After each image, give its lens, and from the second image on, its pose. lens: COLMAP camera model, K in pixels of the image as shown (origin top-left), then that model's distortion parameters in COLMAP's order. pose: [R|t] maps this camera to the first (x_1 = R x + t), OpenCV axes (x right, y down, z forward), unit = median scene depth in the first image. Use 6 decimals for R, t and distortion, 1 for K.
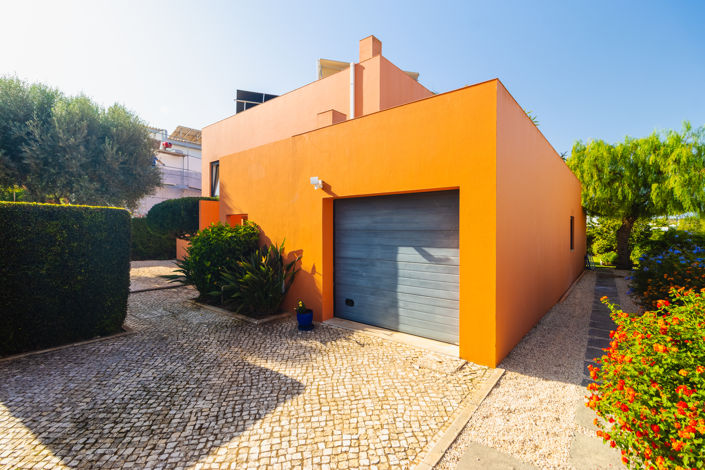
lens RADIAL K [[329.7, 0, 349.6], [0, 329.7, 231.8], [0, 0, 1]] dist [-0.009832, 0.000272]
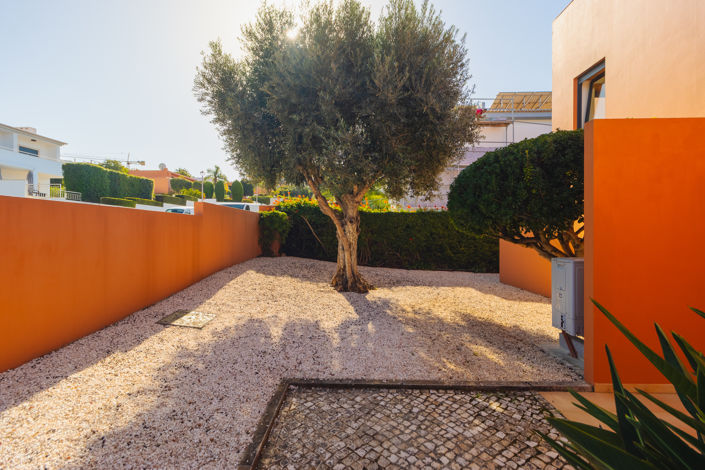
lens RADIAL K [[329.7, 0, 349.6], [0, 329.7, 231.8], [0, 0, 1]] dist [-0.009832, 0.000272]
pose [[0.626415, 0.002139, -0.779487, -0.293255], [-0.008232, 0.999959, -0.003872, 0.010454], [0.779447, 0.008842, 0.626406, 0.522781]]
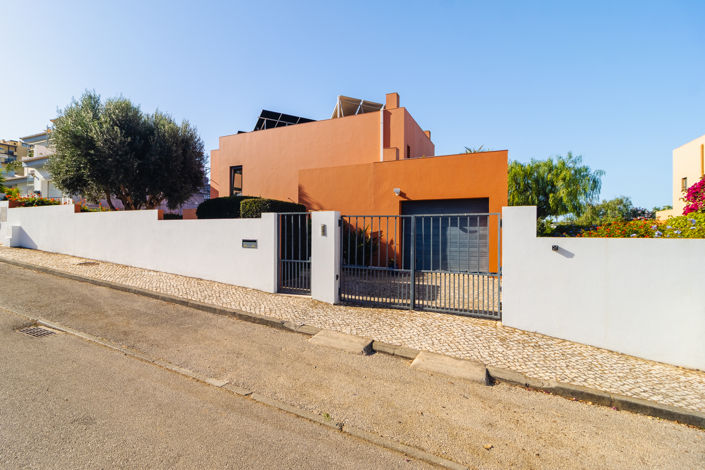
lens RADIAL K [[329.7, 0, 349.6], [0, 329.7, 231.8], [0, 0, 1]] dist [-0.009832, 0.000272]
pose [[0.976205, -0.002470, 0.216834, -0.298201], [0.002989, 0.999993, -0.002067, 0.027946], [-0.216828, 0.002666, 0.976206, -0.270852]]
